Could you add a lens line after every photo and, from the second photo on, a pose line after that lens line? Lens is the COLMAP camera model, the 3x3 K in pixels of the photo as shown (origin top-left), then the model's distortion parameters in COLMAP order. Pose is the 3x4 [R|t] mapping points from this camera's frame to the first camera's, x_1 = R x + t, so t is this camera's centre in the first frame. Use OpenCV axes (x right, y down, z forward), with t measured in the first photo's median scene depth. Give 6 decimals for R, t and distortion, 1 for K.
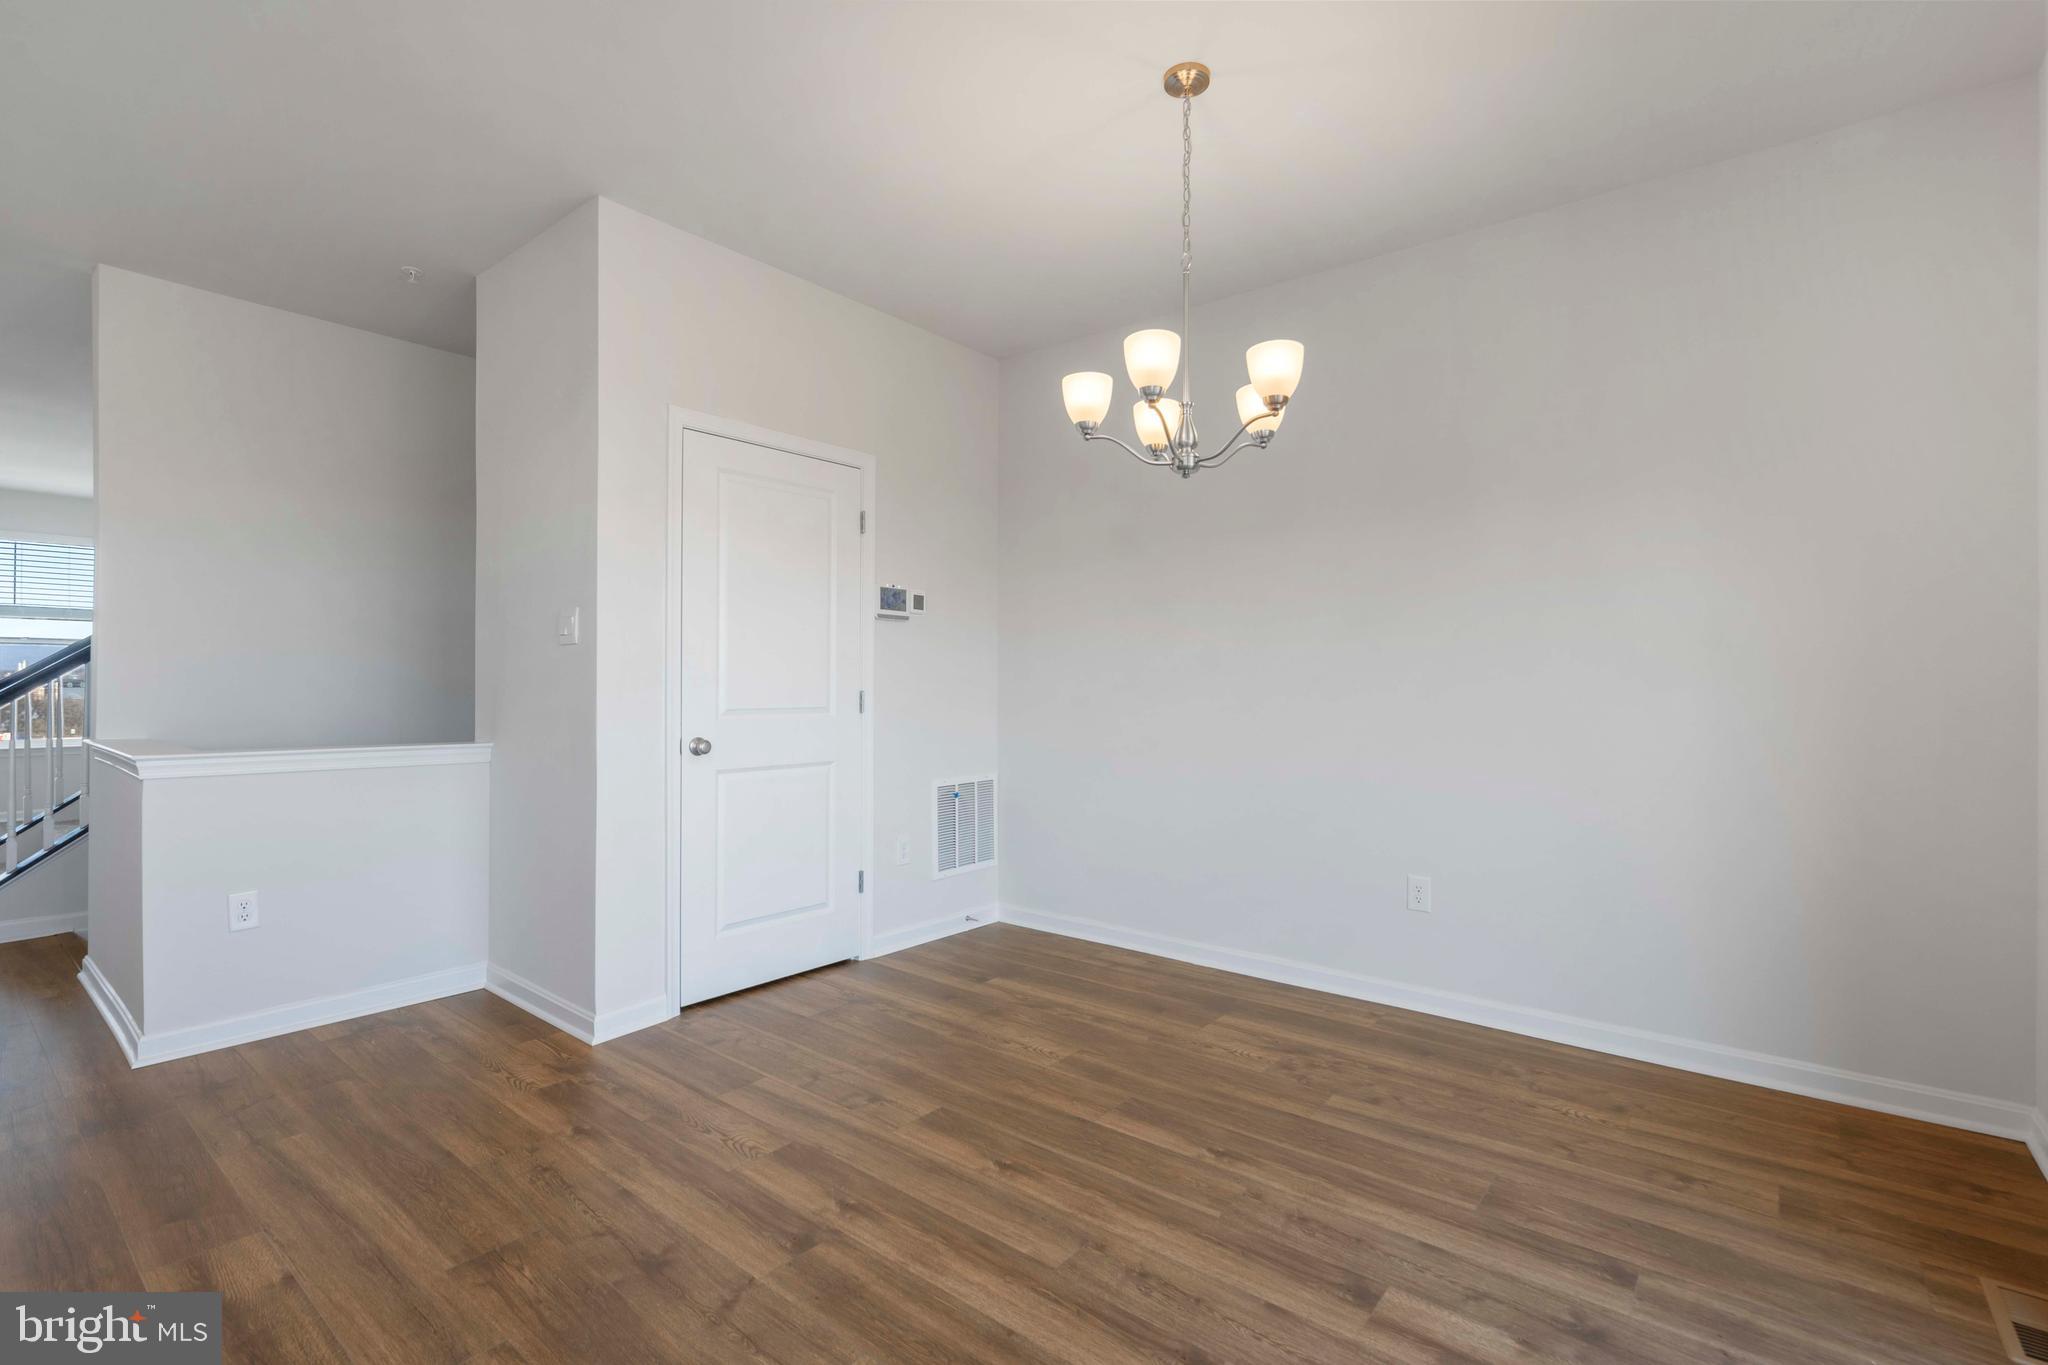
lens RADIAL K [[934.1, 0, 1031.8], [0, 934.1, 681.8], [0, 0, 1]] dist [0.000108, 0.002005]
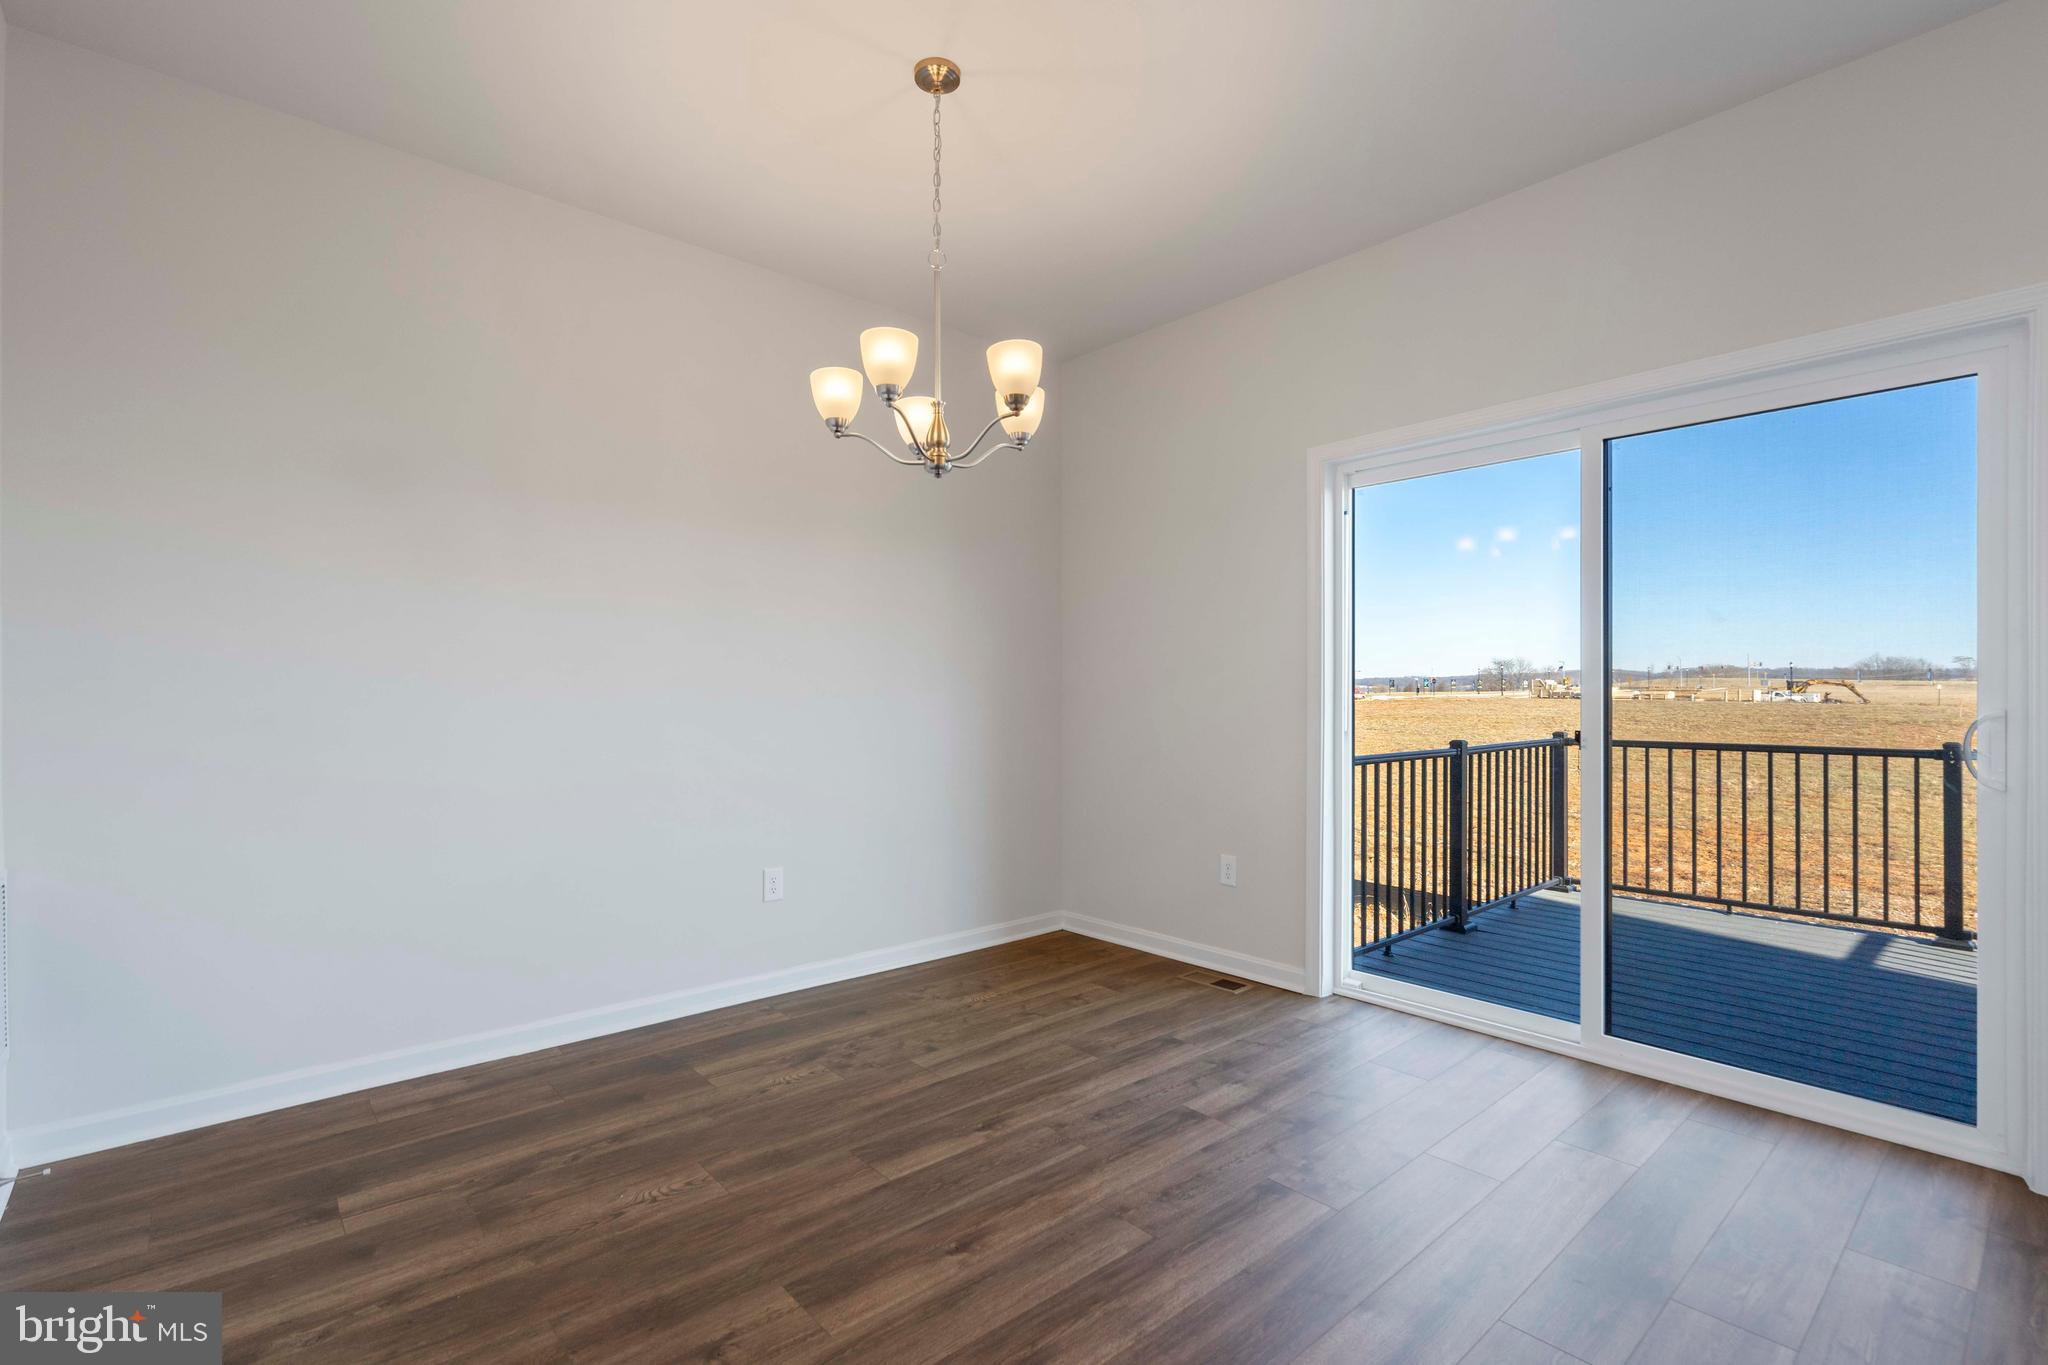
lens RADIAL K [[934.1, 0, 1018.3], [0, 934.1, 689.7], [0, 0, 1]] dist [0.000108, 0.002005]
pose [[0.173931, 0.001018, 0.984757, -0.744177], [-0.002382, 0.999997, -0.000613, 0.006275], [-0.984755, -0.002239, 0.173933, 0.690556]]
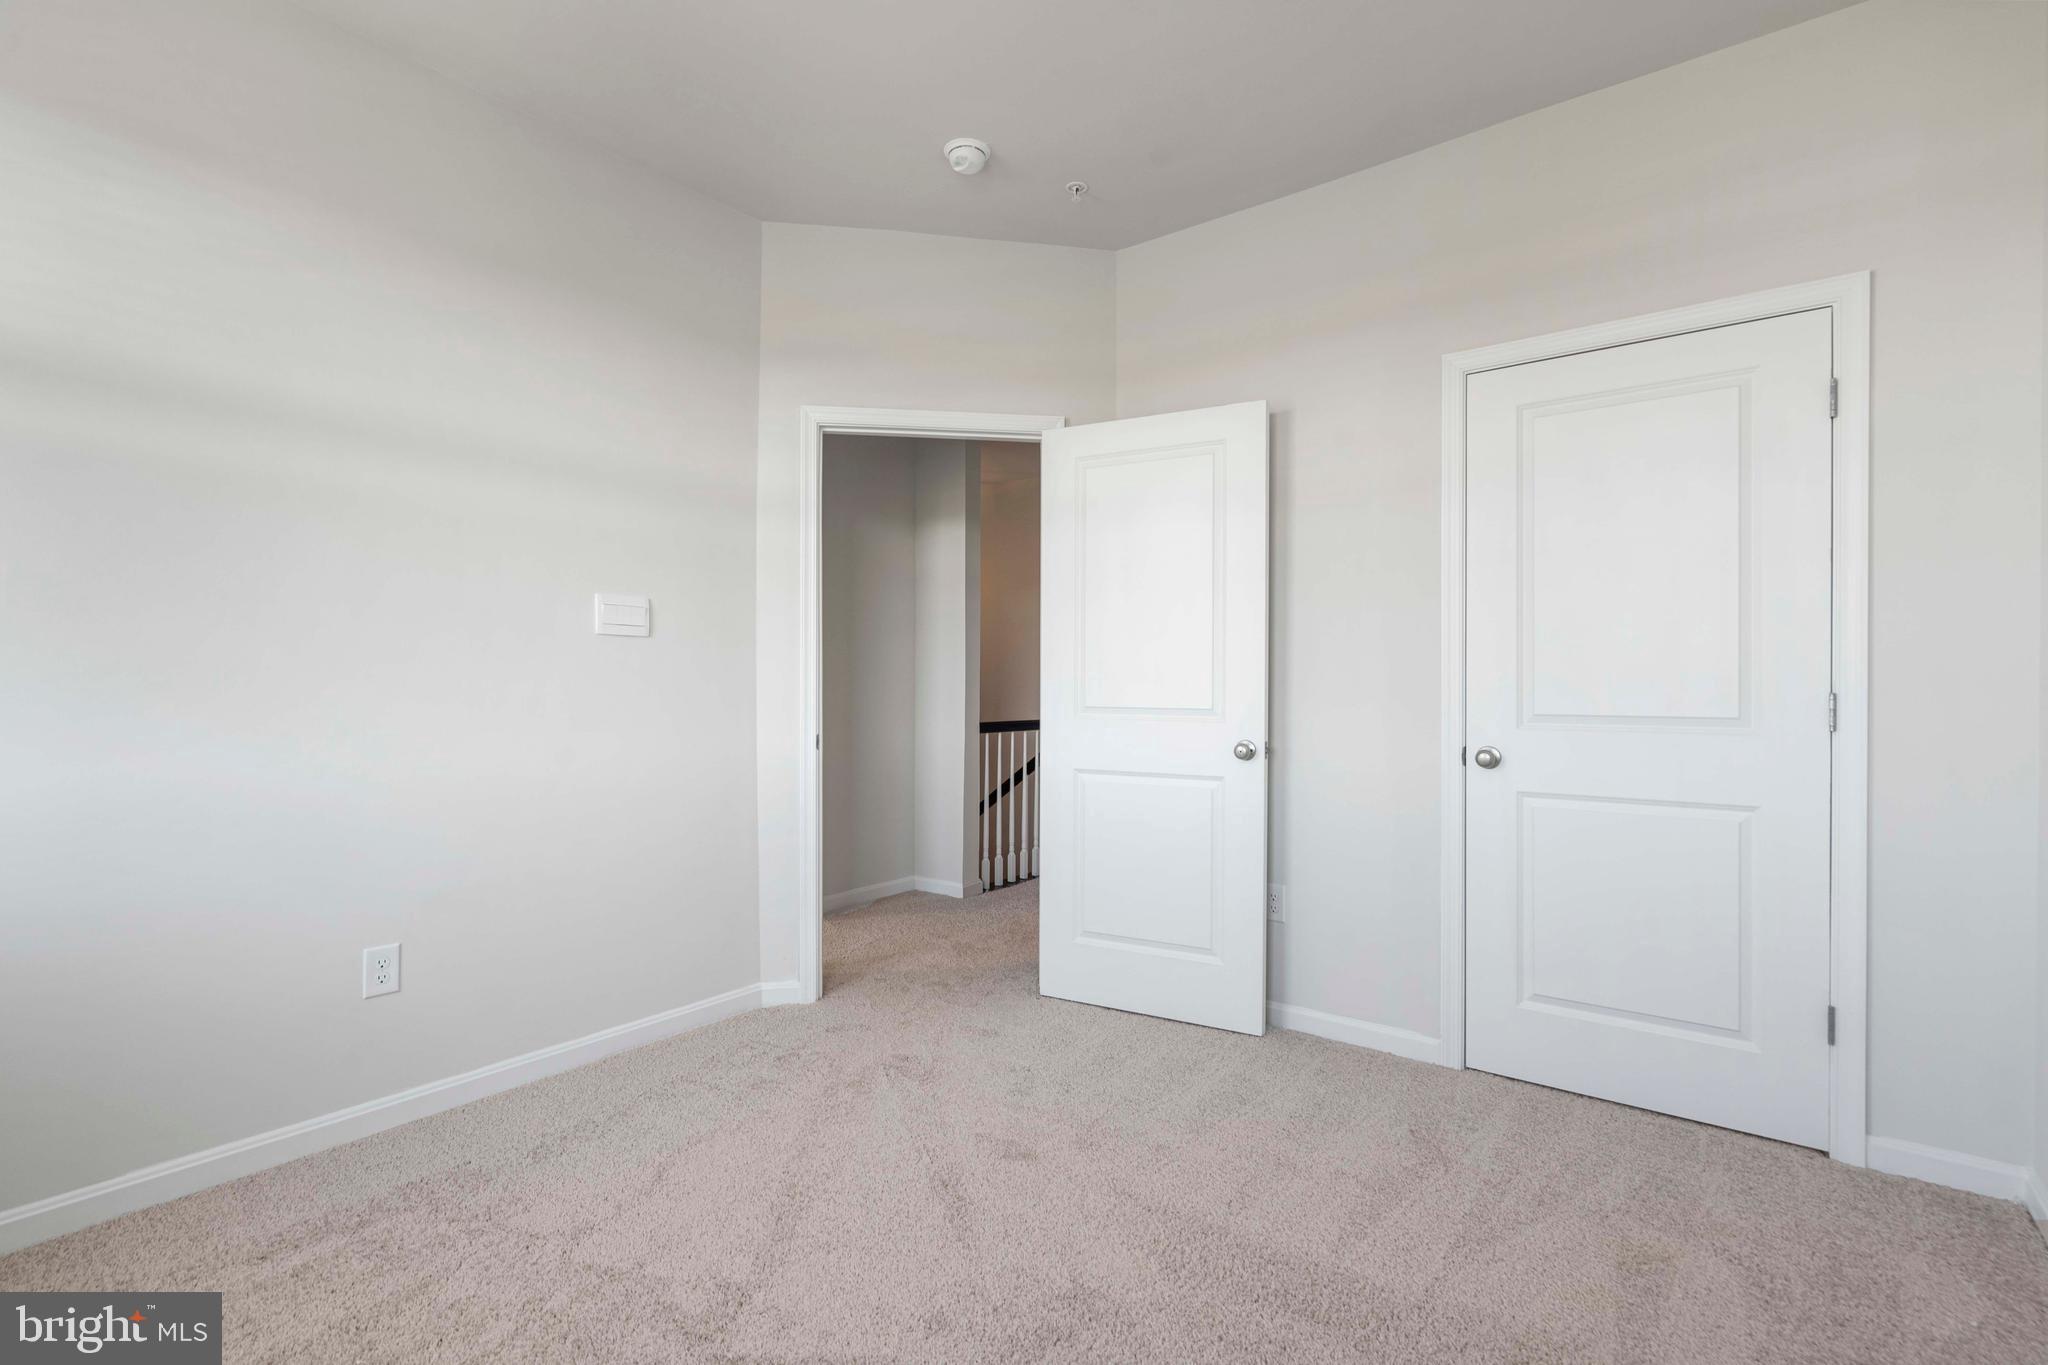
lens RADIAL K [[934.1, 0, 1026.6], [0, 934.1, 681.6], [0, 0, 1]] dist [0.000108, 0.002005]
pose [[0.029181, -0.002611, -0.999571, 0.568340], [0.002917, 0.999993, -0.002527, 0.004526], [0.999570, -0.002842, 0.029188, 0.733243]]
